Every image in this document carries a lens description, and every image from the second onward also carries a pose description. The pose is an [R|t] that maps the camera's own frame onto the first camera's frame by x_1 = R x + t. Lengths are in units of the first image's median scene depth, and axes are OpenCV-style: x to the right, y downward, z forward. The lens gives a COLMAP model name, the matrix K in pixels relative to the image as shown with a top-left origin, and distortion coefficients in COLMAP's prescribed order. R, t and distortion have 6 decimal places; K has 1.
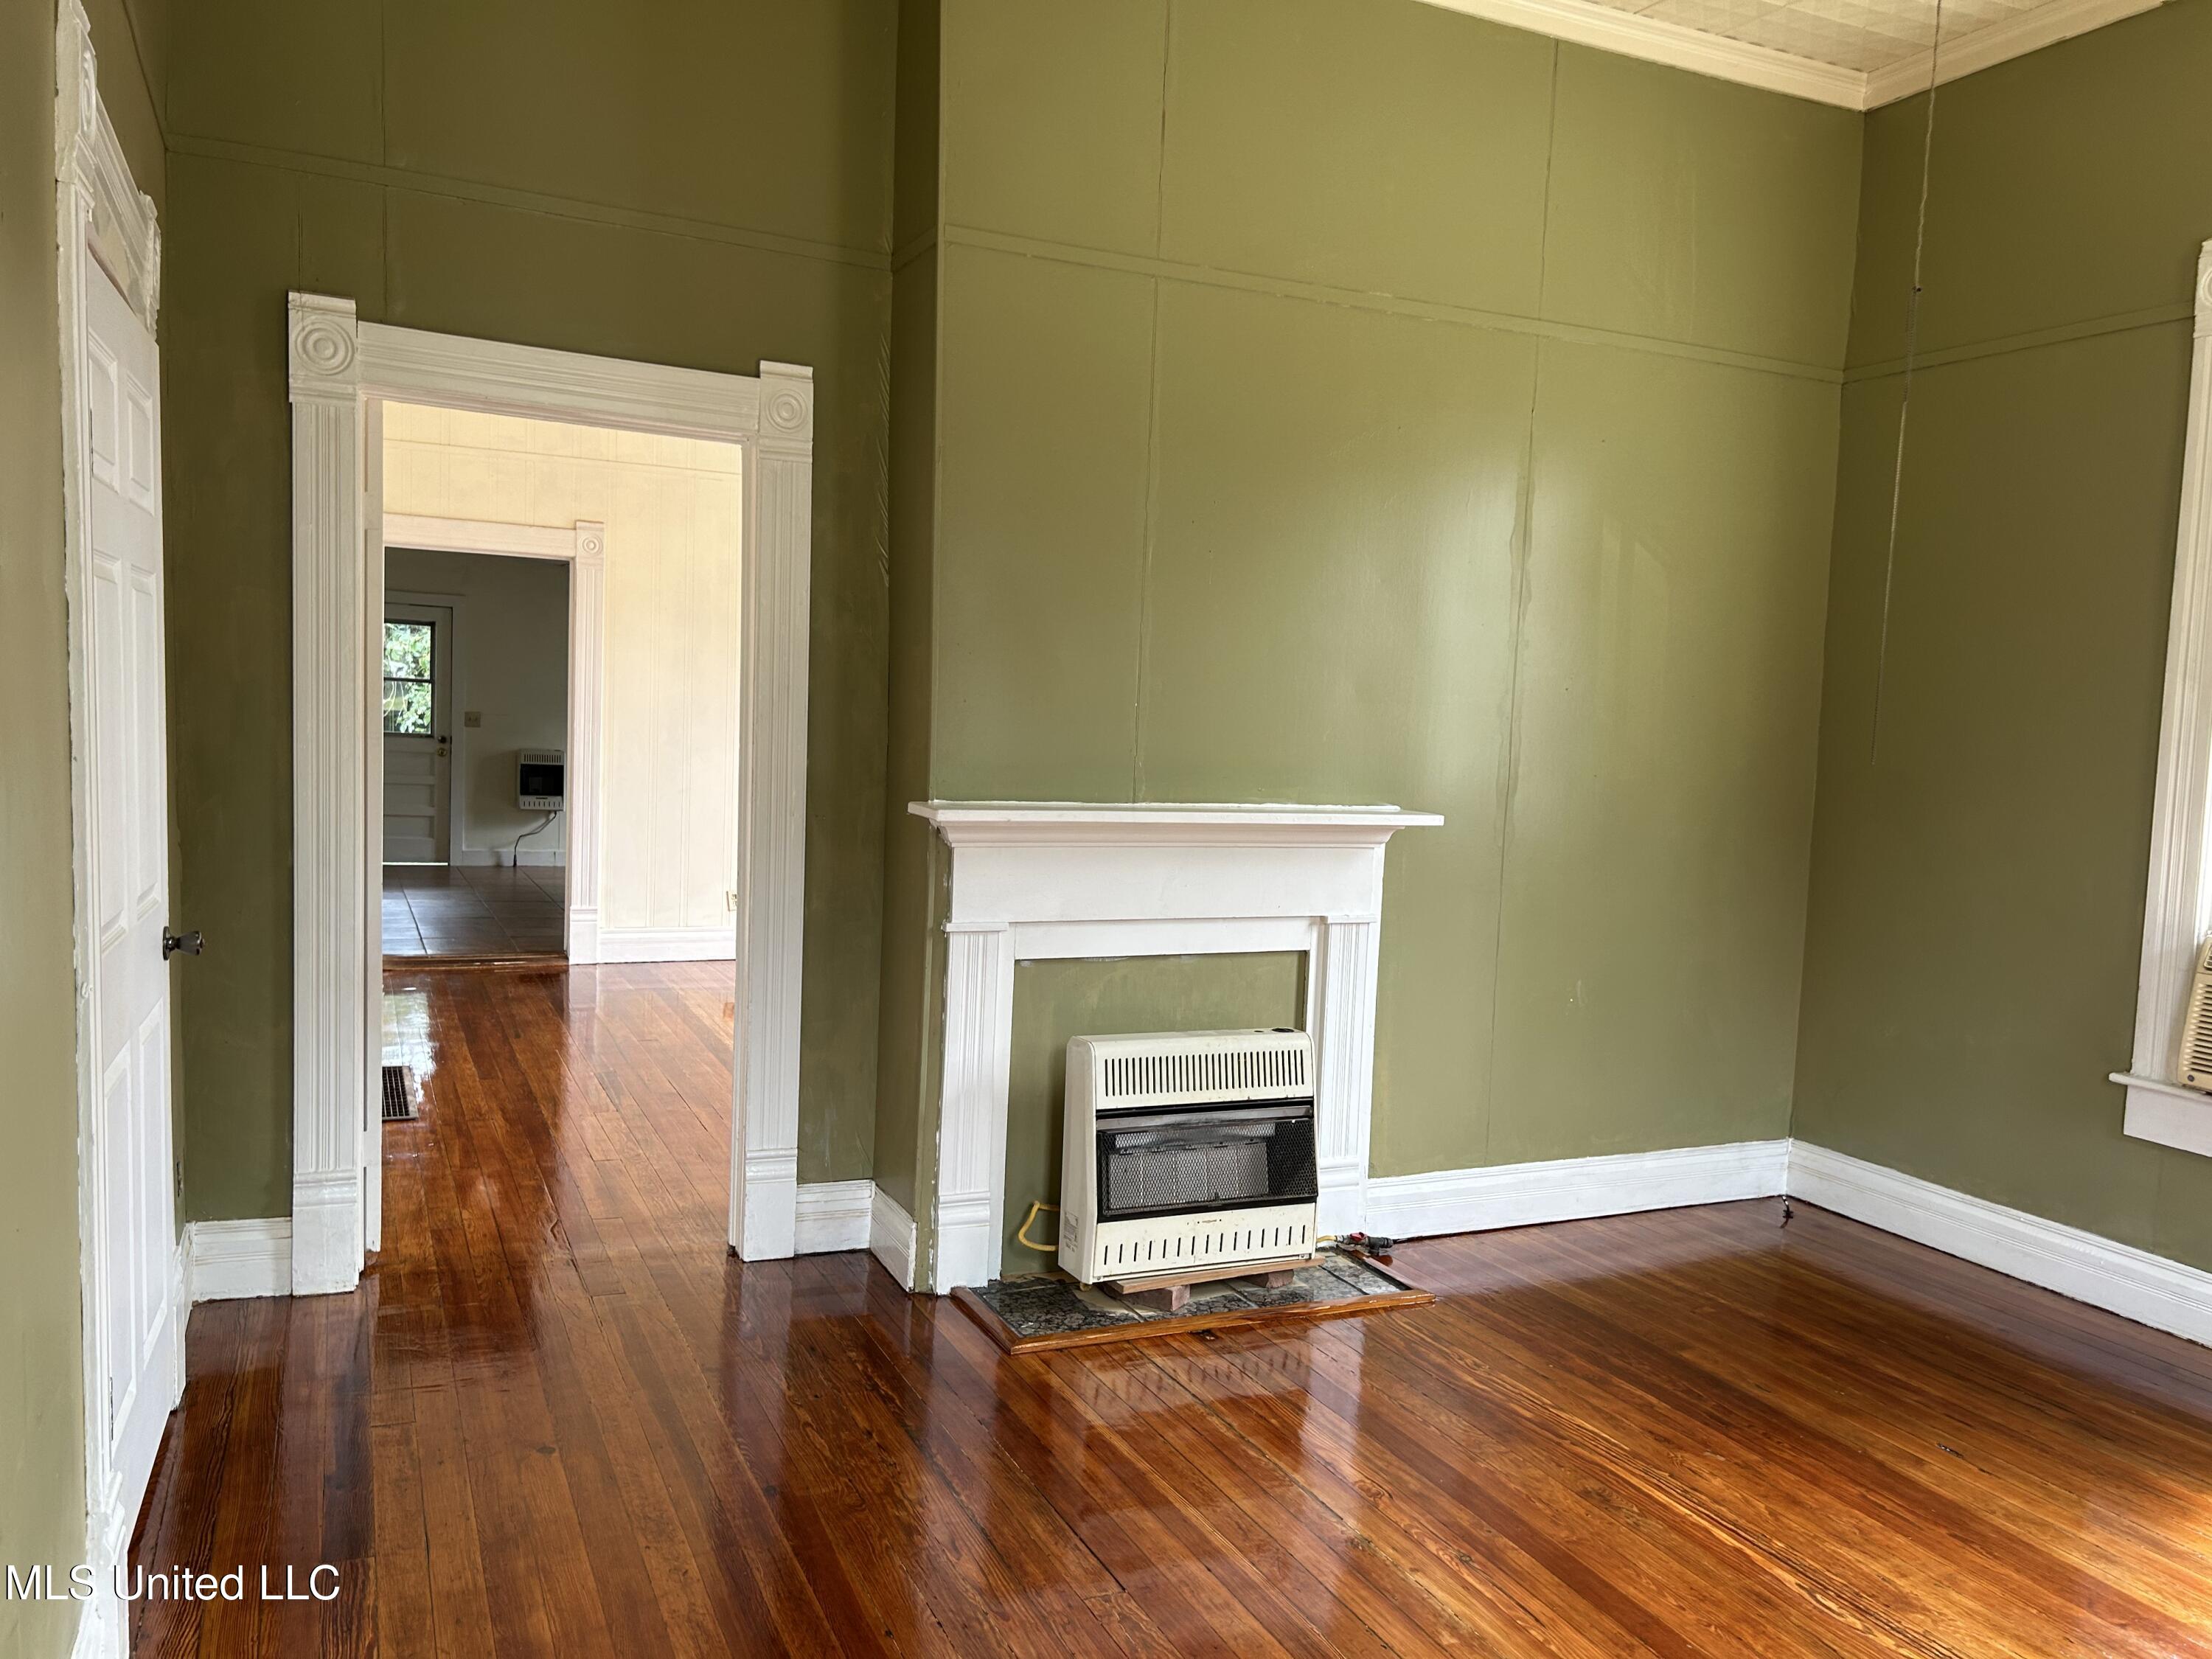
lens RADIAL K [[1663.0, 0, 1105.5], [0, 1663.0, 827.3], [0, 0, 1]] dist [0.038081, -0.041604]
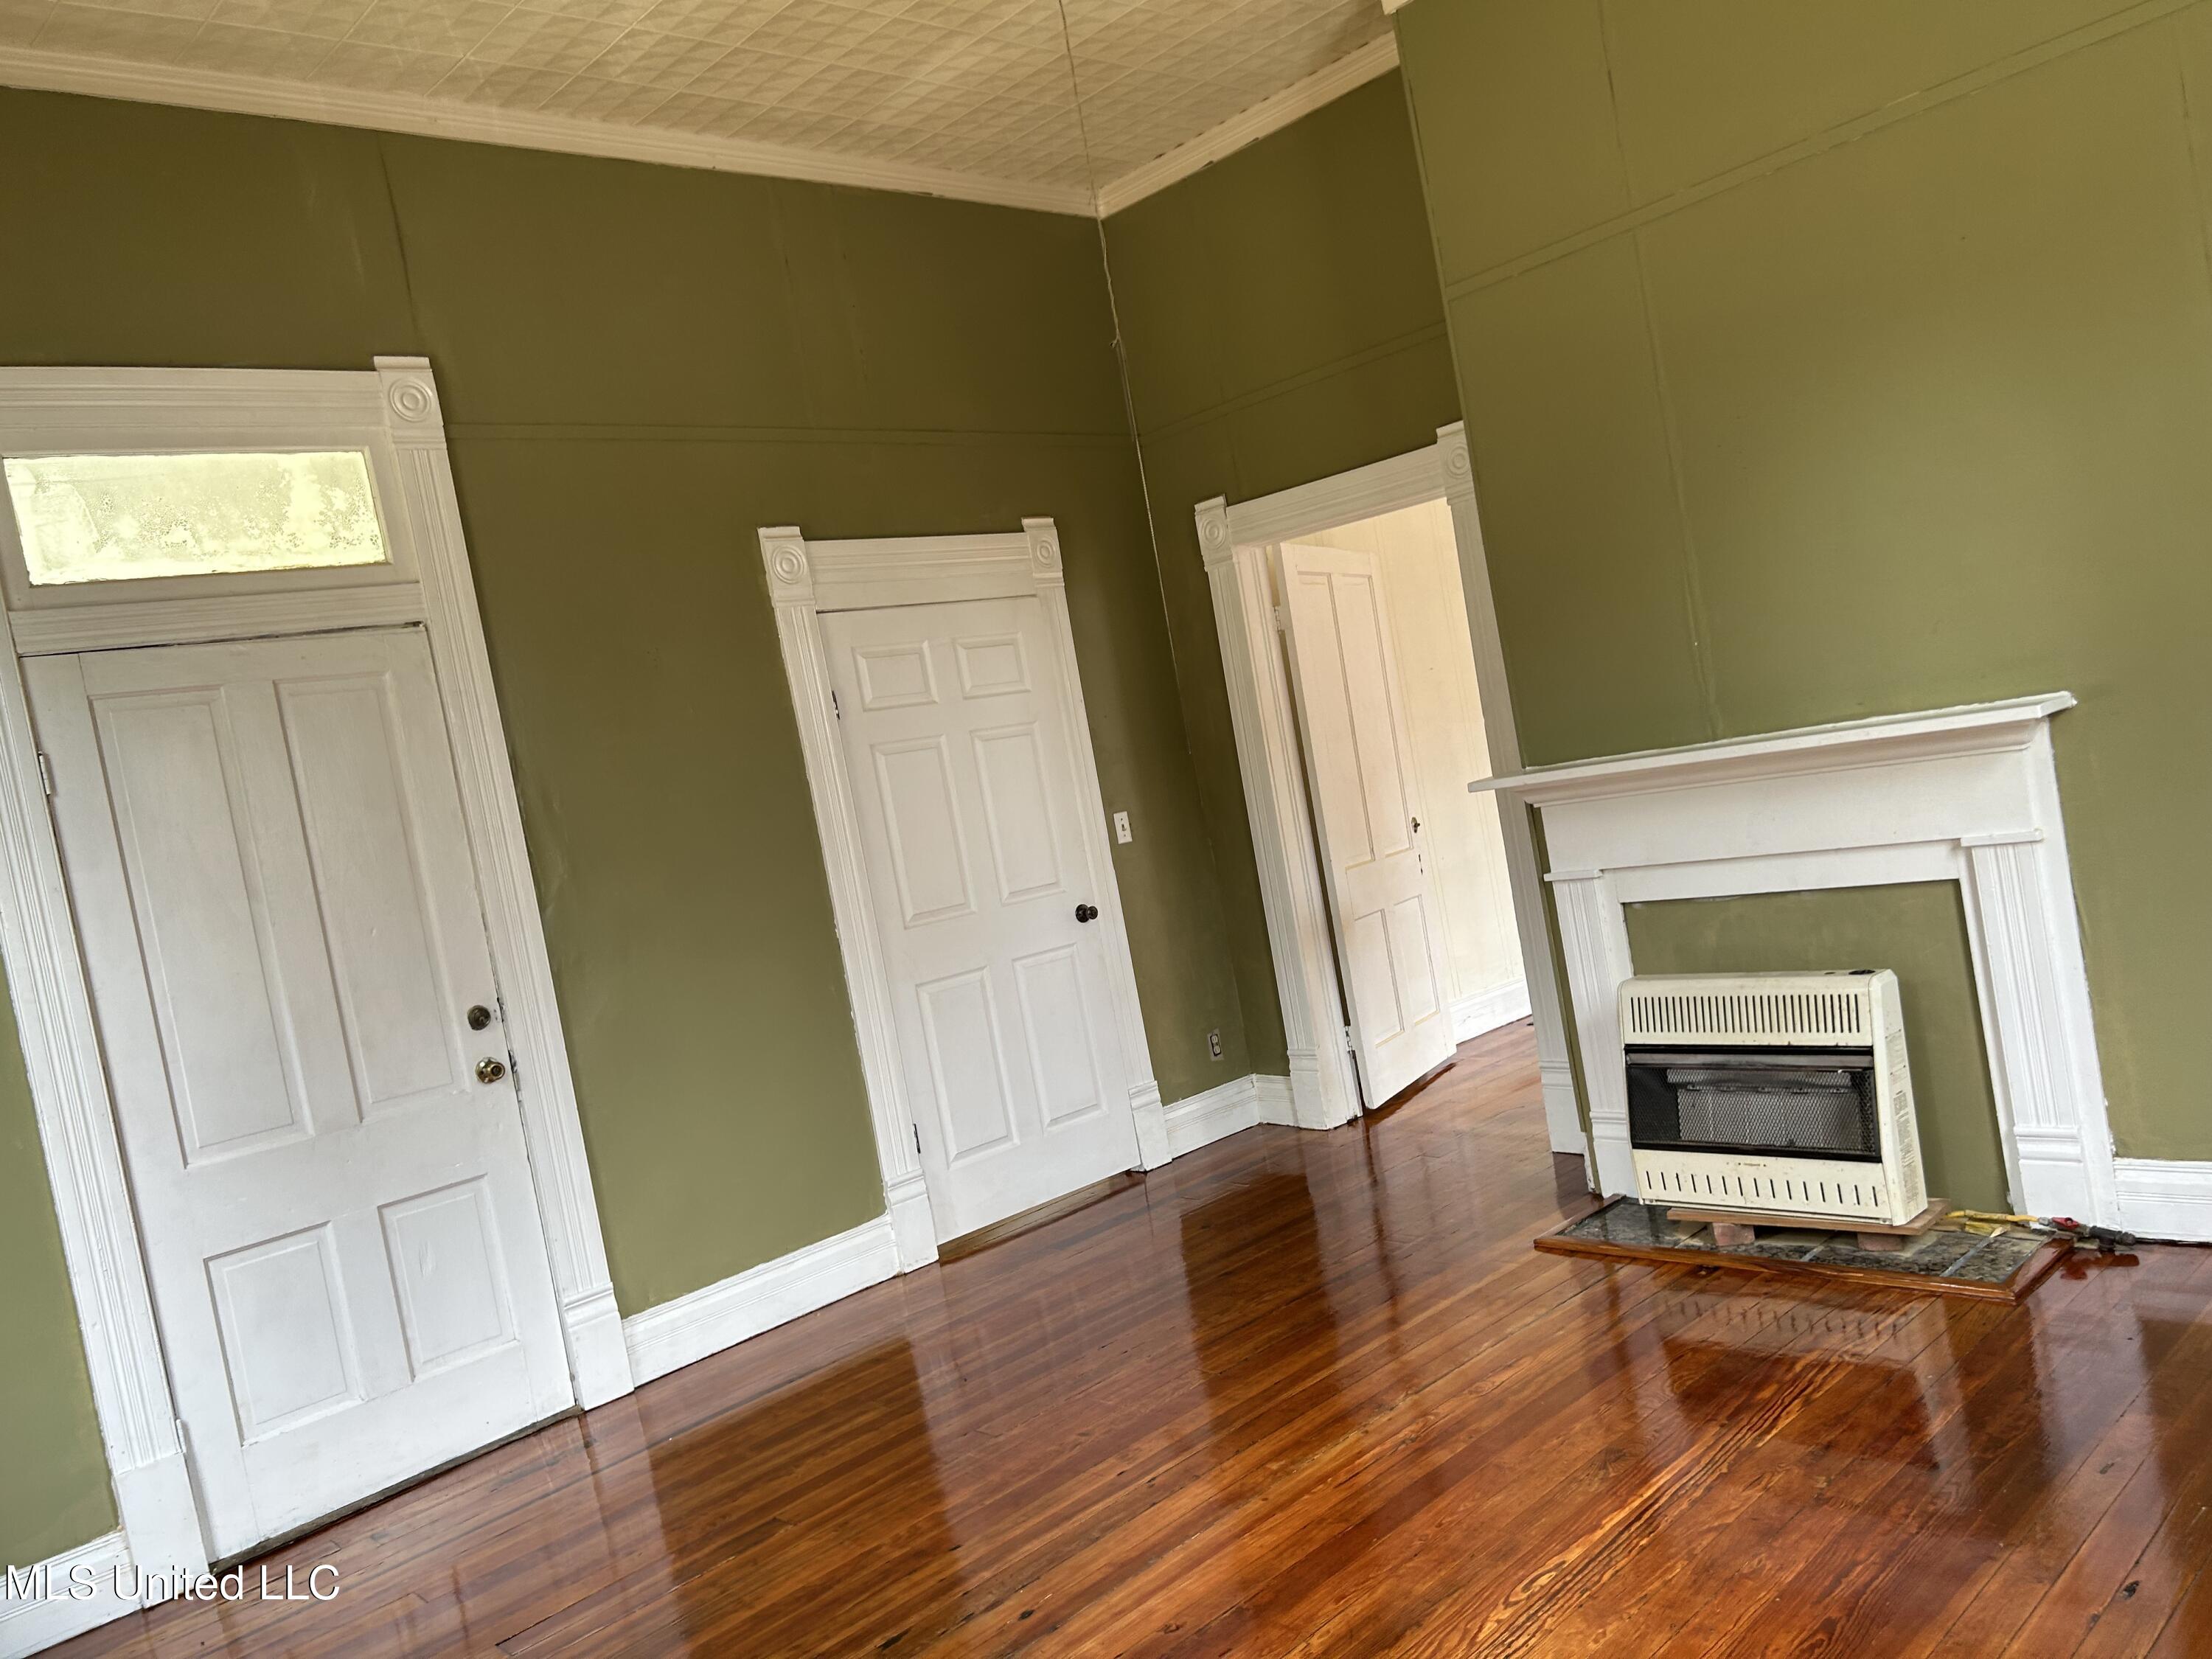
lens RADIAL K [[1663.0, 0, 1100.9], [0, 1663.0, 843.1], [0, 0, 1]] dist [0.038081, -0.041604]
pose [[0.295907, -0.055131, -0.953624, 0.877127], [0.119781, 0.992594, -0.020216, 0.021746], [0.947677, -0.108245, 0.300320, 0.350781]]
